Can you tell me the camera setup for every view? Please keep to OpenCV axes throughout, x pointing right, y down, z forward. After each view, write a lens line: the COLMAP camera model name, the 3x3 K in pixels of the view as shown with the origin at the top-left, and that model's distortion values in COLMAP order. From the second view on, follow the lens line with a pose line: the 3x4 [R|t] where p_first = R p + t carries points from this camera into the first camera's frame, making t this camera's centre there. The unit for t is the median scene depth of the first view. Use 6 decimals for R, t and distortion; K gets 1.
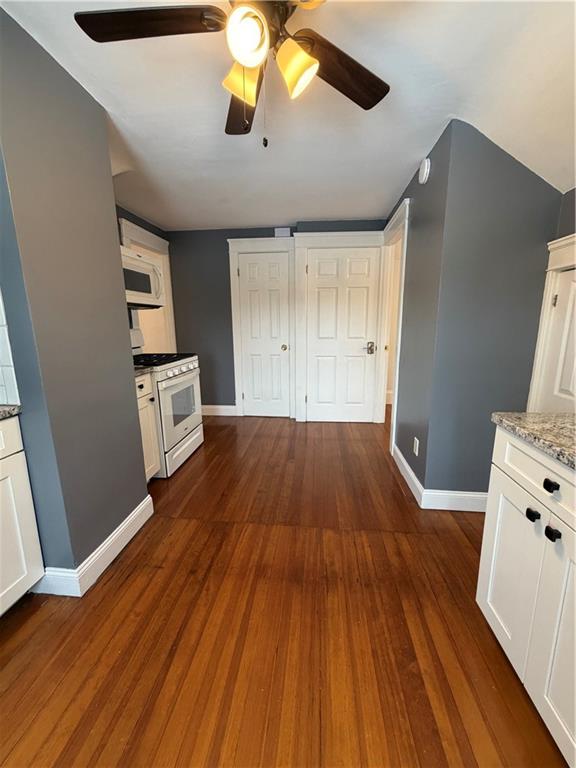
lens RADIAL K [[305.1, 0, 288.2], [0, 305.1, 380.2], [0, 0, 1]] dist [0.000190, -0.000438]
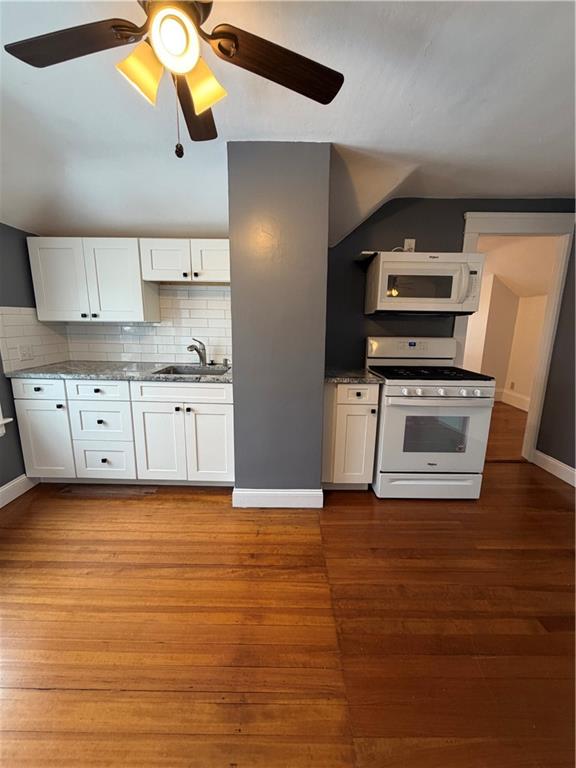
lens RADIAL K [[305.1, 0, 288.2], [0, 305.1, 380.2], [0, 0, 1]] dist [0.000190, -0.000438]
pose [[0.097390, 0.198489, -0.975252, 0.708520], [-0.197672, 0.964246, 0.176509, -0.233304], [0.975418, 0.175590, 0.133144, 0.919538]]
